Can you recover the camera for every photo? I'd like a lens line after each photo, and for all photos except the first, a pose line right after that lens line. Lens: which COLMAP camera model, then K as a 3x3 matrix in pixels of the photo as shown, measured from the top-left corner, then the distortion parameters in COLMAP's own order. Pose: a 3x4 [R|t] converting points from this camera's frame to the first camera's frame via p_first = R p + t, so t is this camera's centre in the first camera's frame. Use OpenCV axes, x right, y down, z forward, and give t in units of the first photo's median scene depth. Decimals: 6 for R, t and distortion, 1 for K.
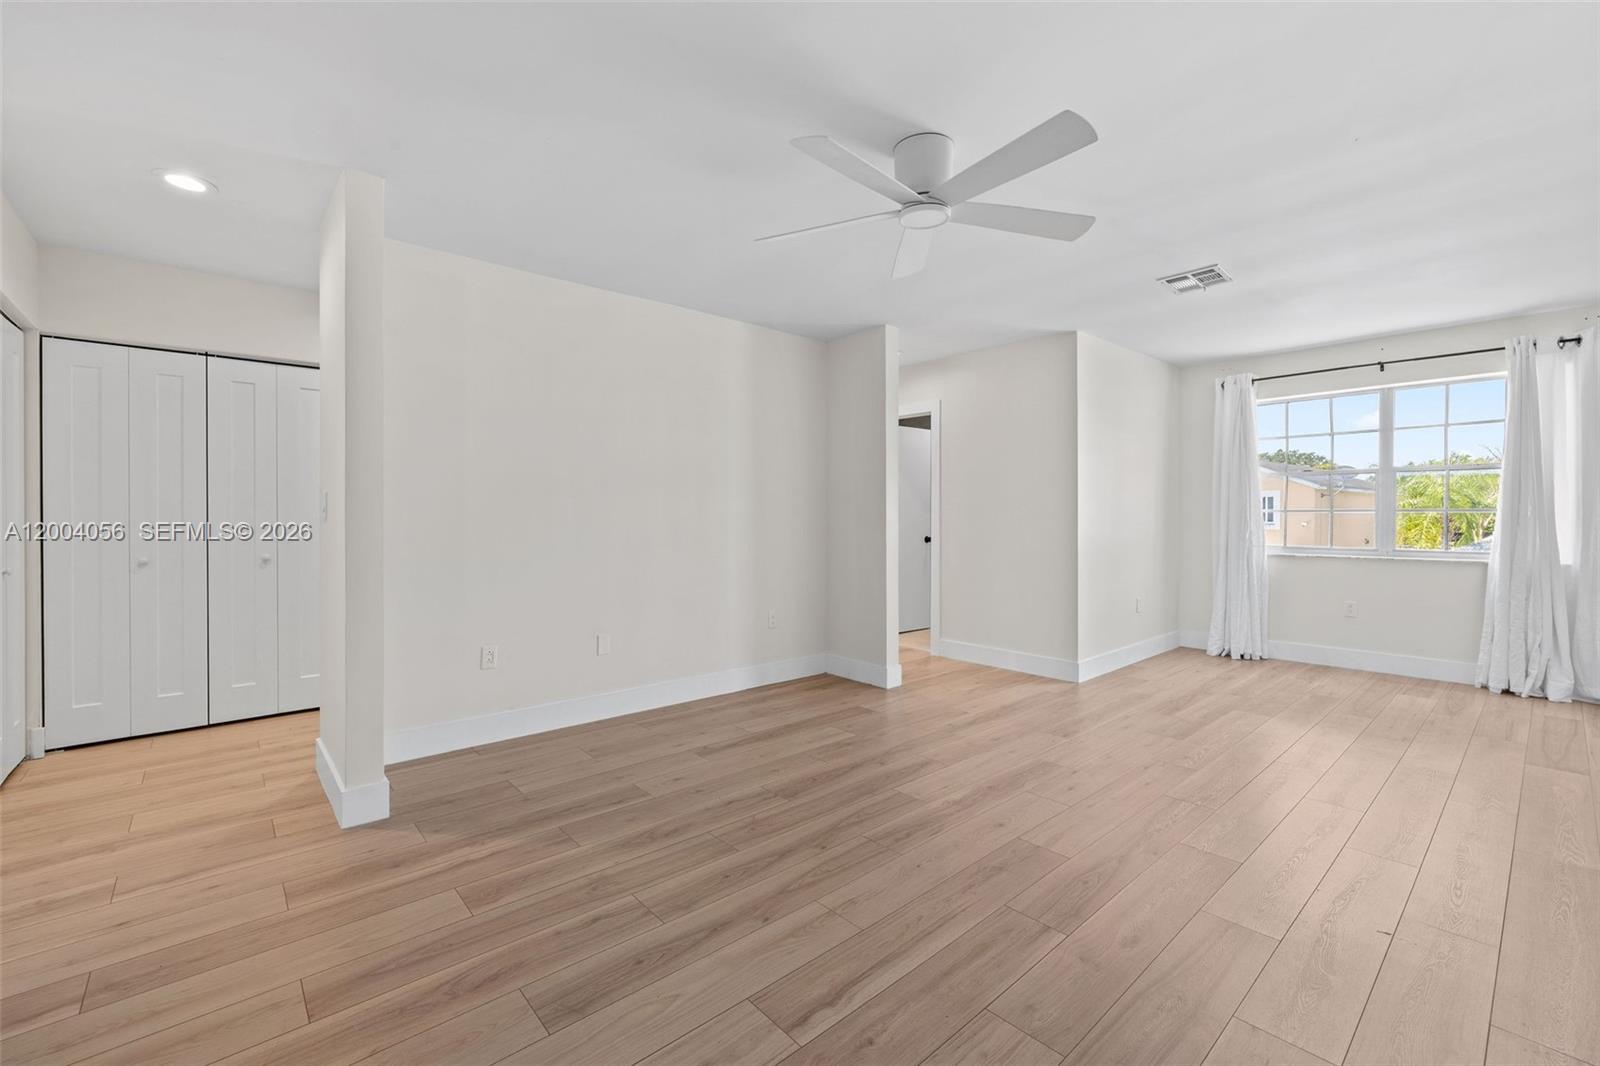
lens RADIAL K [[685.7, 0, 795.6], [0, 685.7, 525.3], [0, 0, 1]] dist [0.002987, 0.000267]
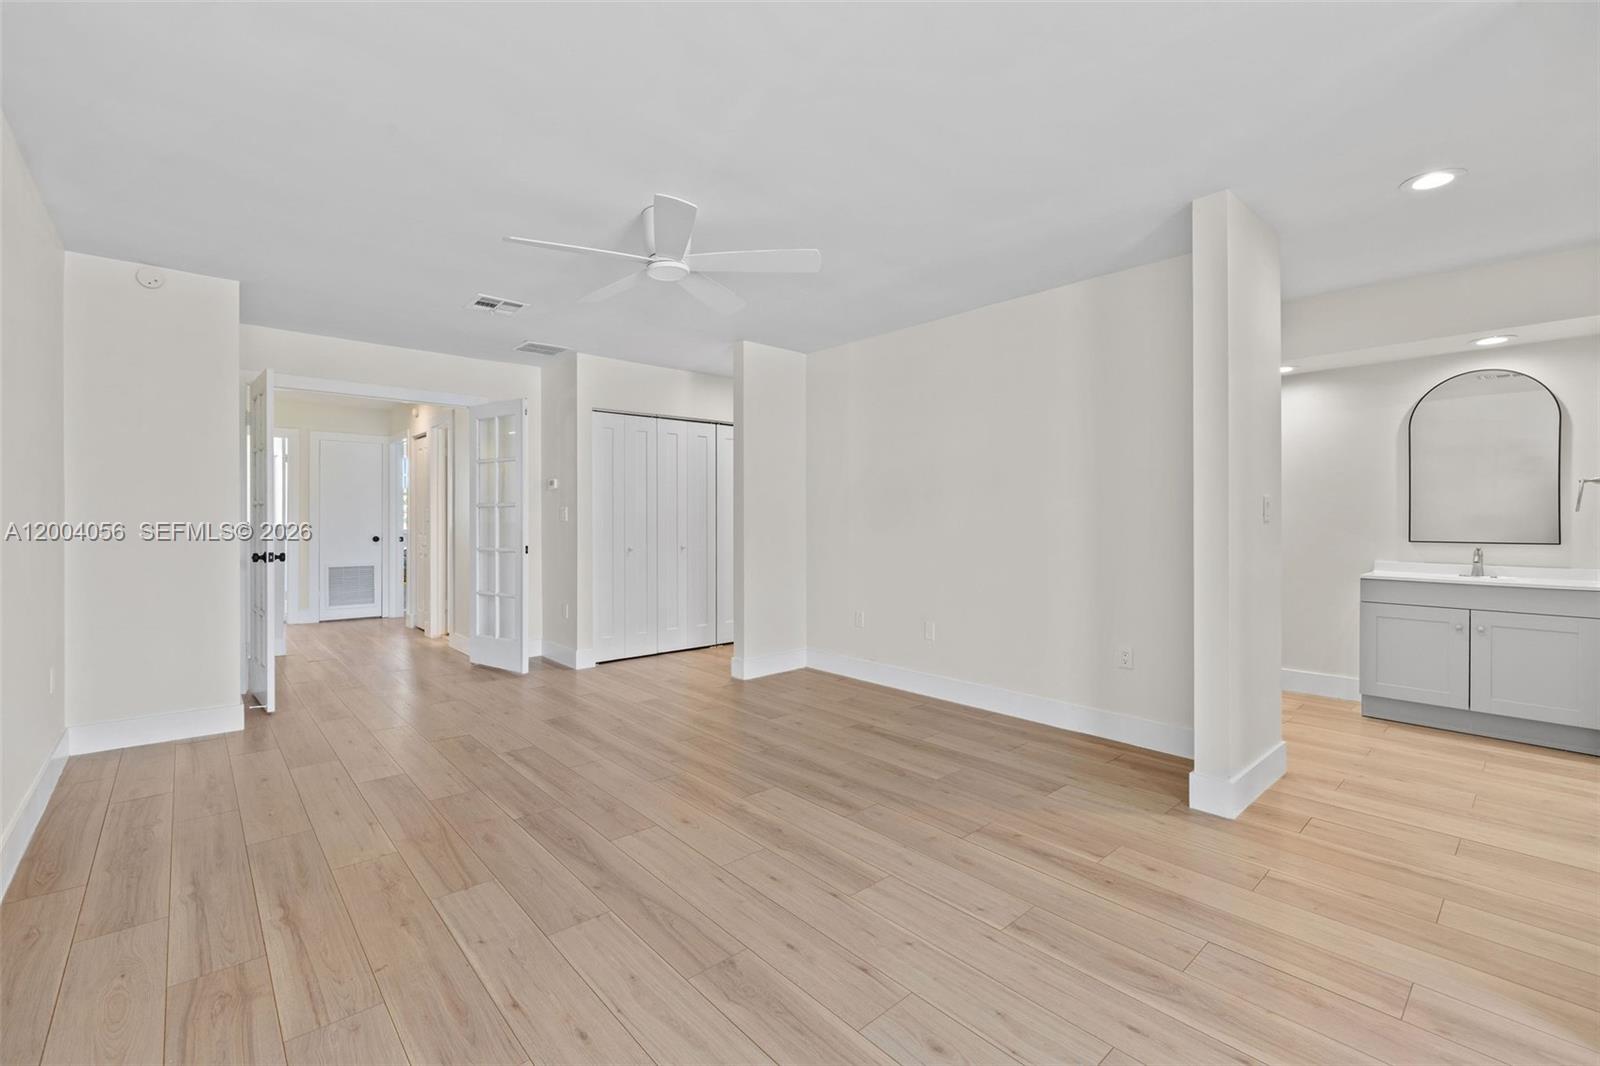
lens RADIAL K [[685.7, 0, 794.6], [0, 685.7, 522.0], [0, 0, 1]] dist [0.002987, 0.000267]
pose [[-0.006026, 0.004248, -0.999973, 1.173516], [-0.011218, 0.999928, 0.004315, -0.021991], [0.999919, 0.011244, -0.005978, 1.023211]]
